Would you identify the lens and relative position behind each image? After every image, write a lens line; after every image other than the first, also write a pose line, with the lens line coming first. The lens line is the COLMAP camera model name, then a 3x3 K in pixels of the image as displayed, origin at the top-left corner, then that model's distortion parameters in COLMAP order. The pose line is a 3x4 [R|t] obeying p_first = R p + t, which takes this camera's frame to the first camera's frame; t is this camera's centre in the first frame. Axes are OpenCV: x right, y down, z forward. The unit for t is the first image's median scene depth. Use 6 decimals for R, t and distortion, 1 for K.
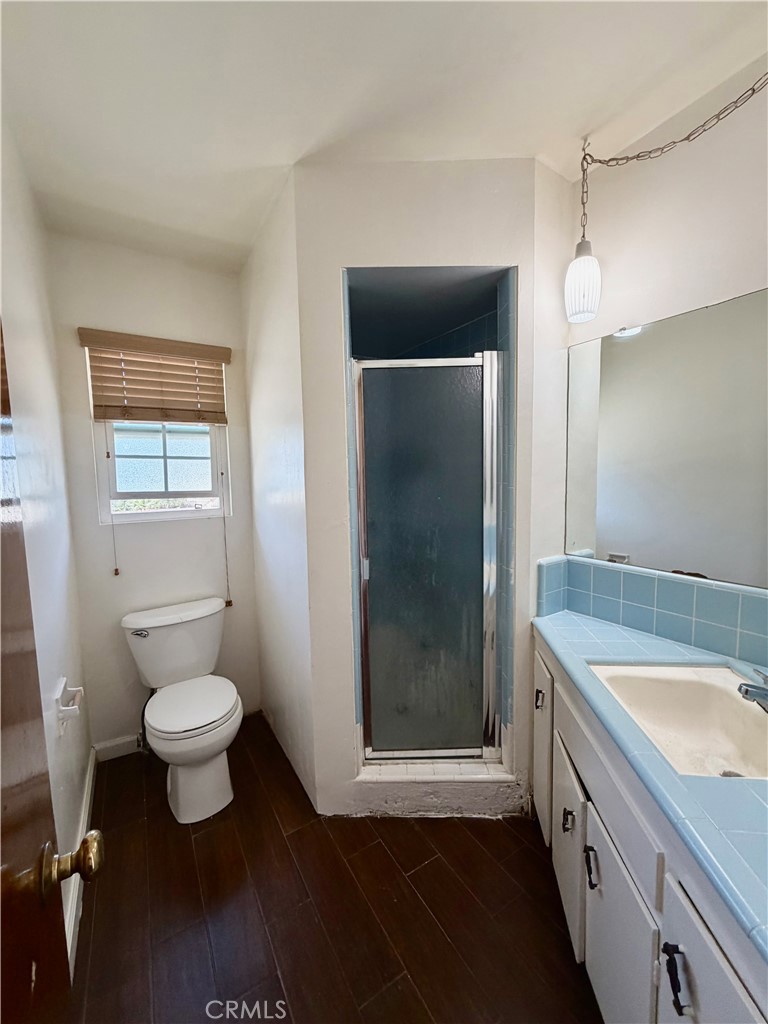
lens RADIAL K [[409.3, 0, 384.0], [0, 409.3, 512.0], [0, 0, 1]] dist [0.003660, 0.000310]
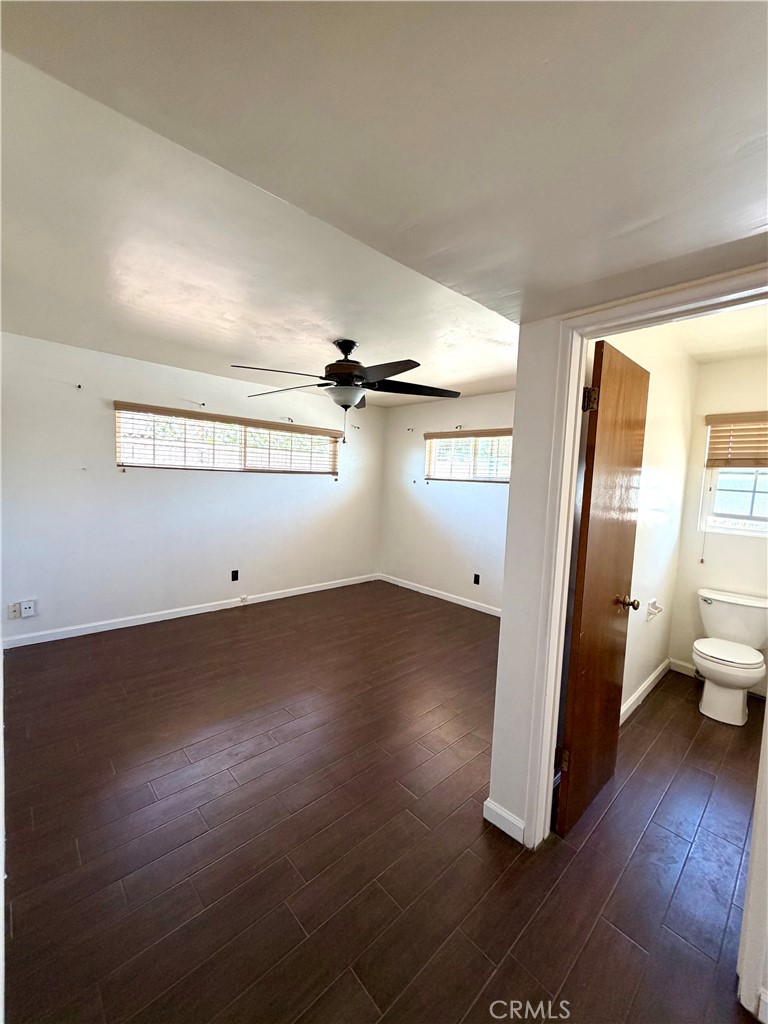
lens RADIAL K [[409.3, 0, 384.0], [0, 409.3, 512.0], [0, 0, 1]] dist [0.003660, 0.000310]
pose [[0.202181, 0.109441, -0.973214, 0.660112], [-0.132807, 0.987621, 0.083471, -0.013675], [0.970302, 0.112373, 0.214212, -0.596916]]
